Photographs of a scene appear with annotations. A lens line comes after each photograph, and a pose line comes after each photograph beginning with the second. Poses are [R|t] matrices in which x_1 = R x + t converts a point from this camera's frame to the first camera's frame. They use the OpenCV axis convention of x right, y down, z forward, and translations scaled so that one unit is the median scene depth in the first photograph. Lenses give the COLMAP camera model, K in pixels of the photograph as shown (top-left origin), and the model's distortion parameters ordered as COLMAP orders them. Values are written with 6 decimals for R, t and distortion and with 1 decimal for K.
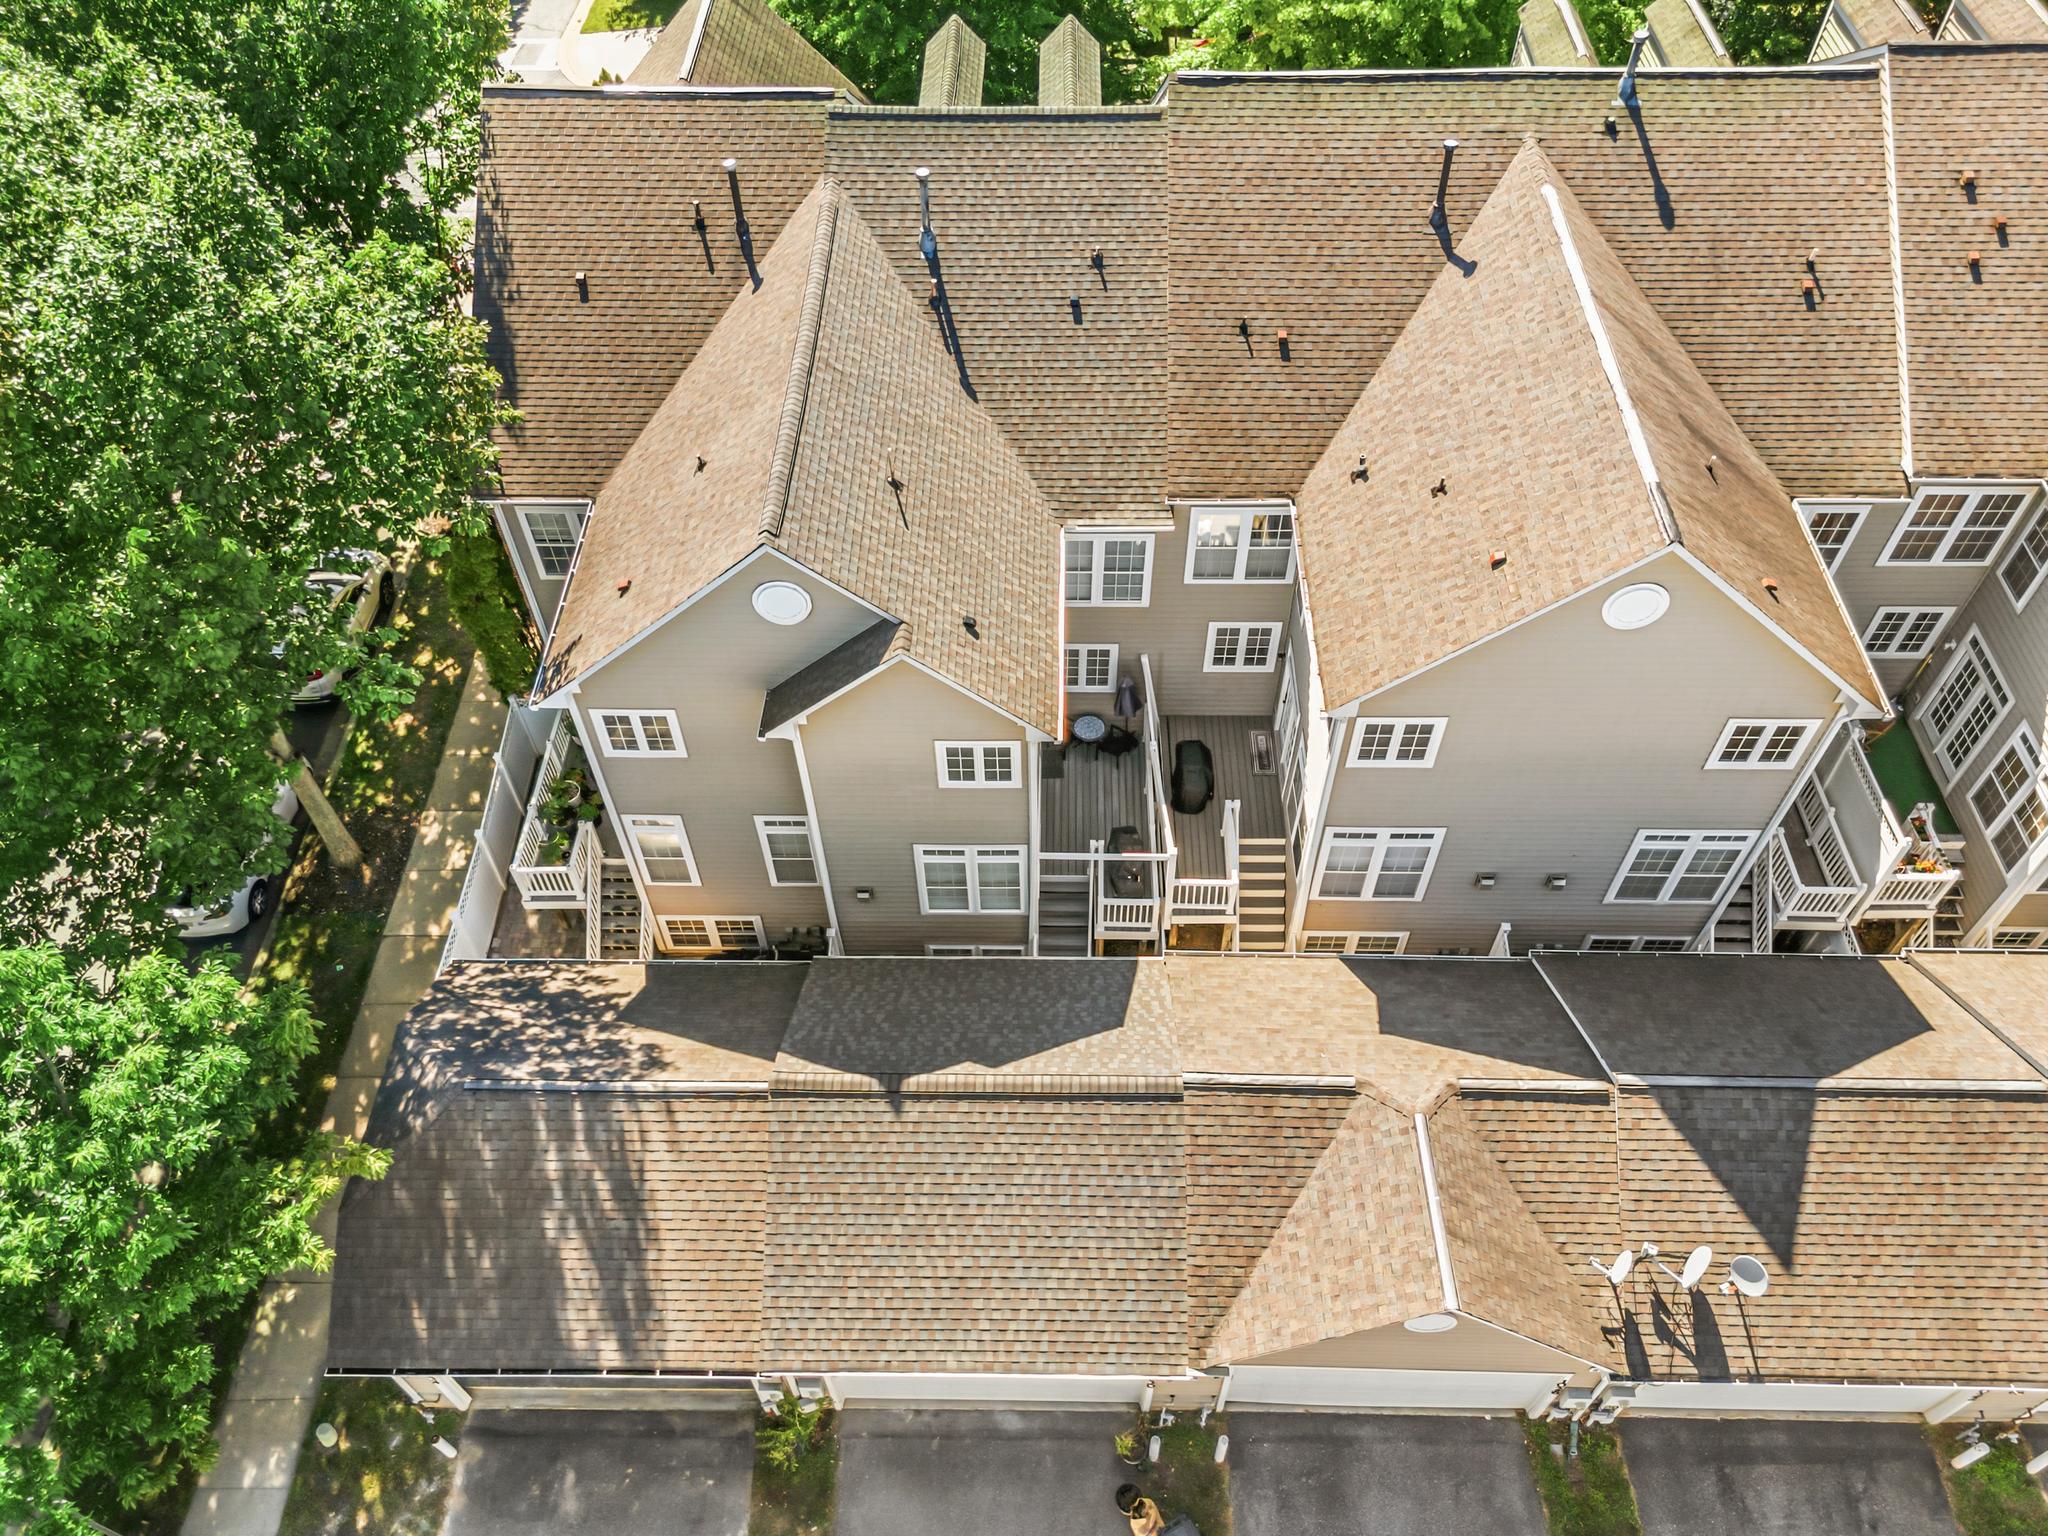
lens RADIAL K [[1500.9, 0, 1024.0], [0, 1500.9, 768.0], [0, 0, 1]] dist [0.102918, -0.126971]
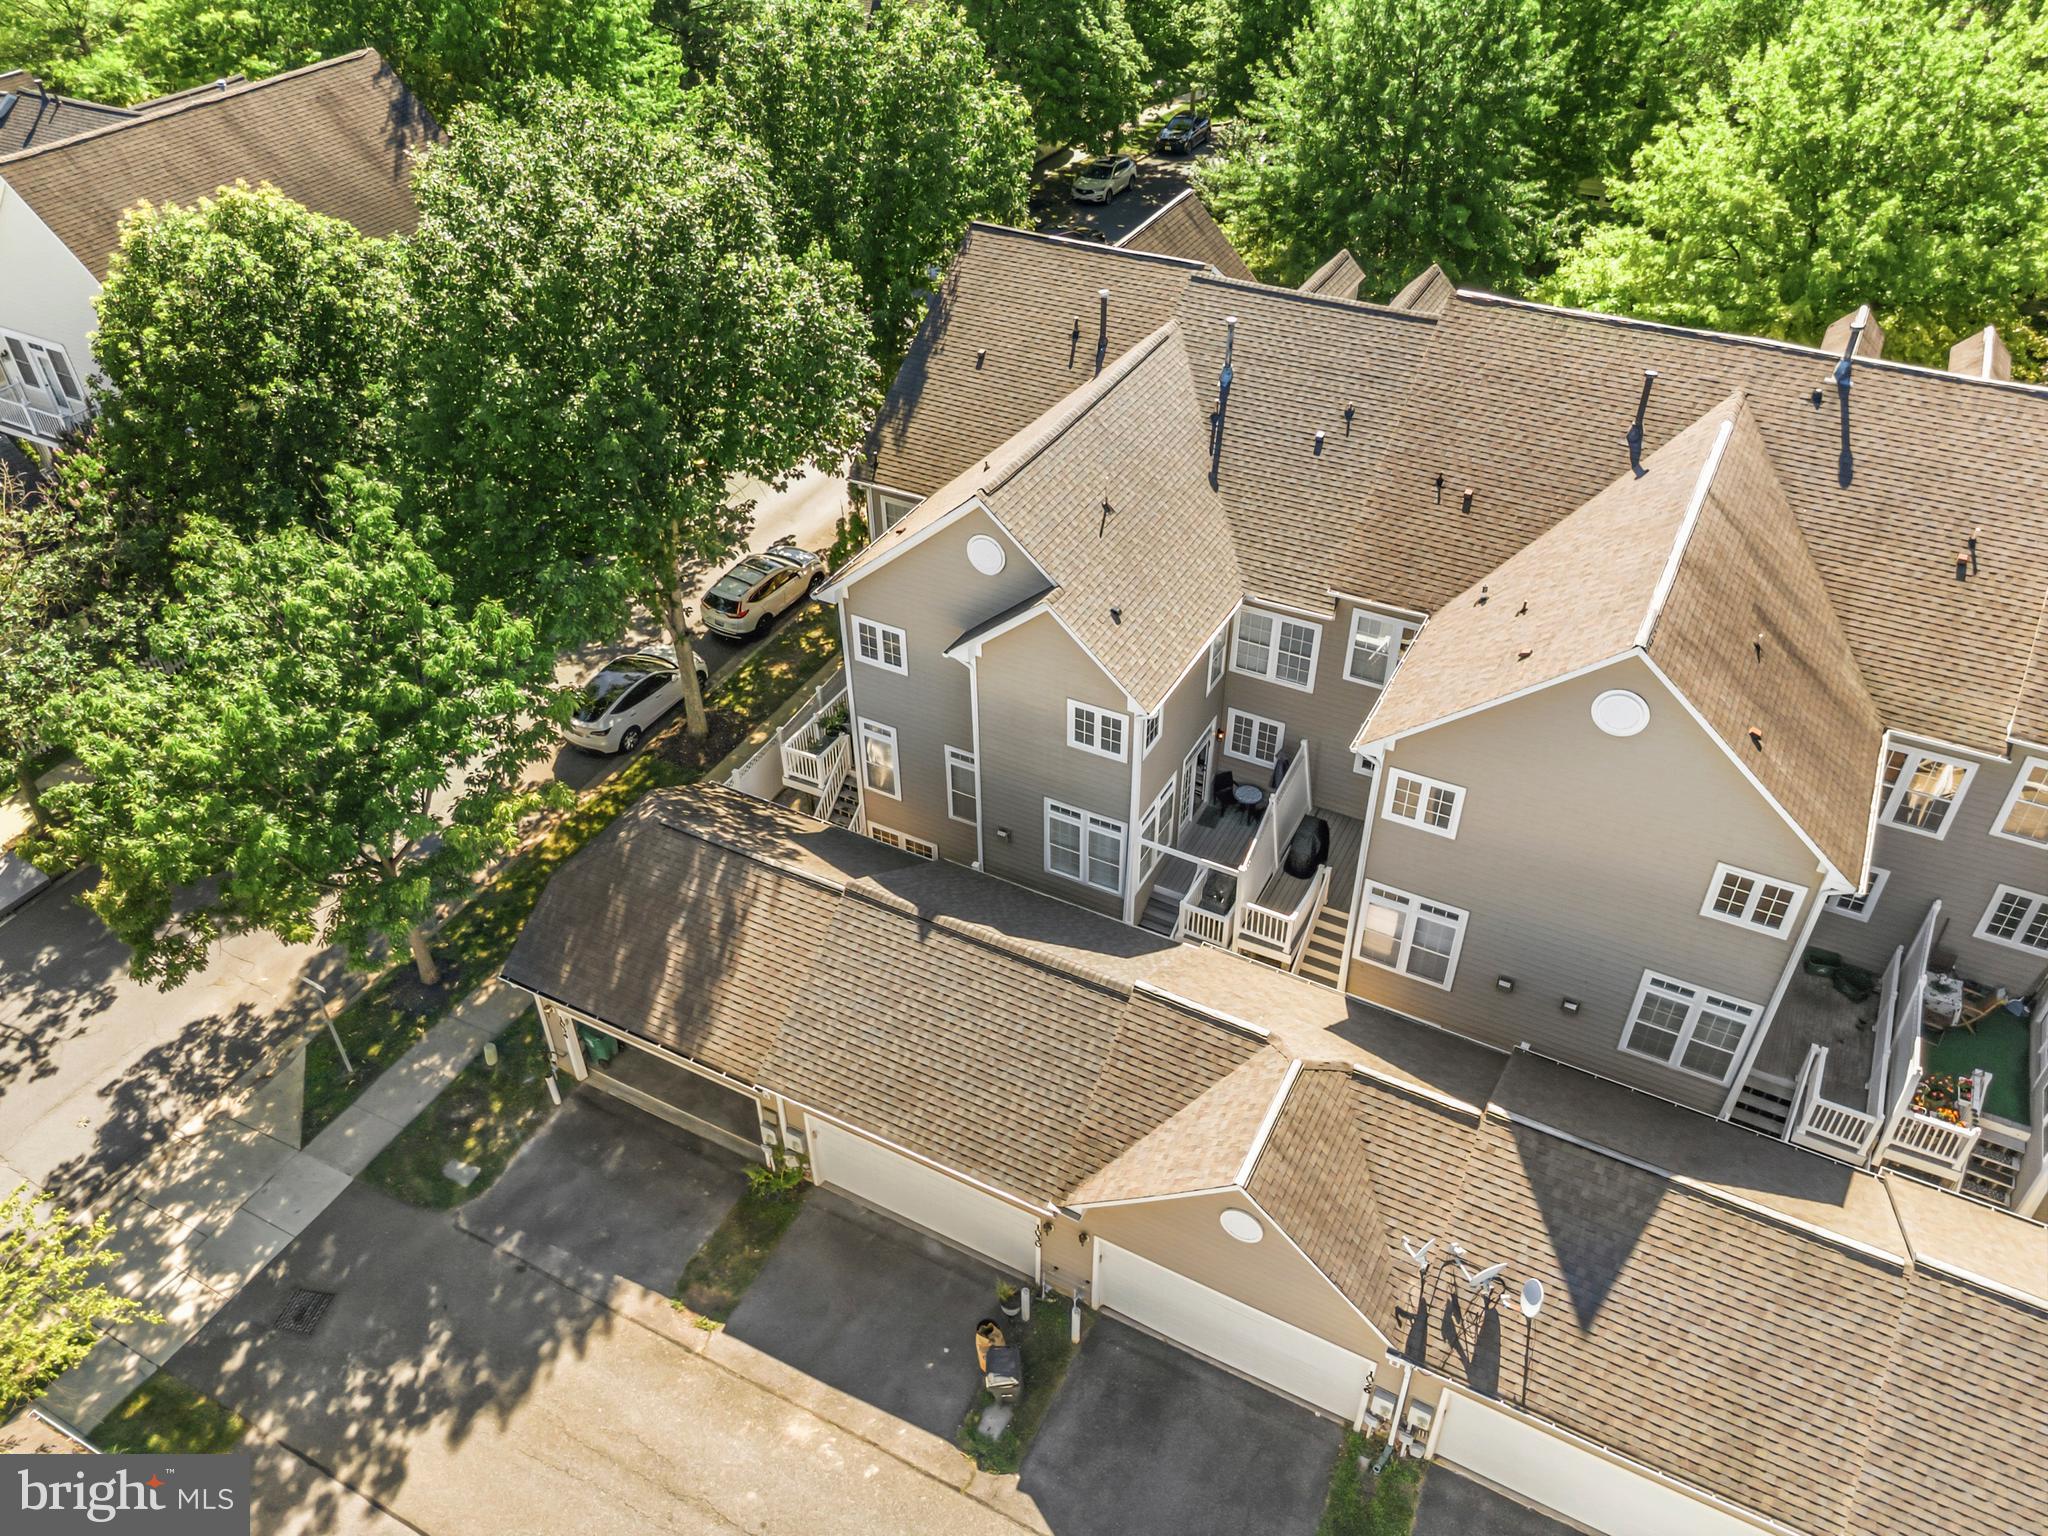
lens RADIAL K [[1500.9, 0, 1024.0], [0, 1500.9, 768.0], [0, 0, 1]] dist [0.102918, -0.126971]
pose [[0.892262, 0.285245, -0.350004, 0.362731], [-0.351268, 0.925571, -0.141166, 0.225183], [0.283687, 0.248903, 0.926050, -0.171424]]
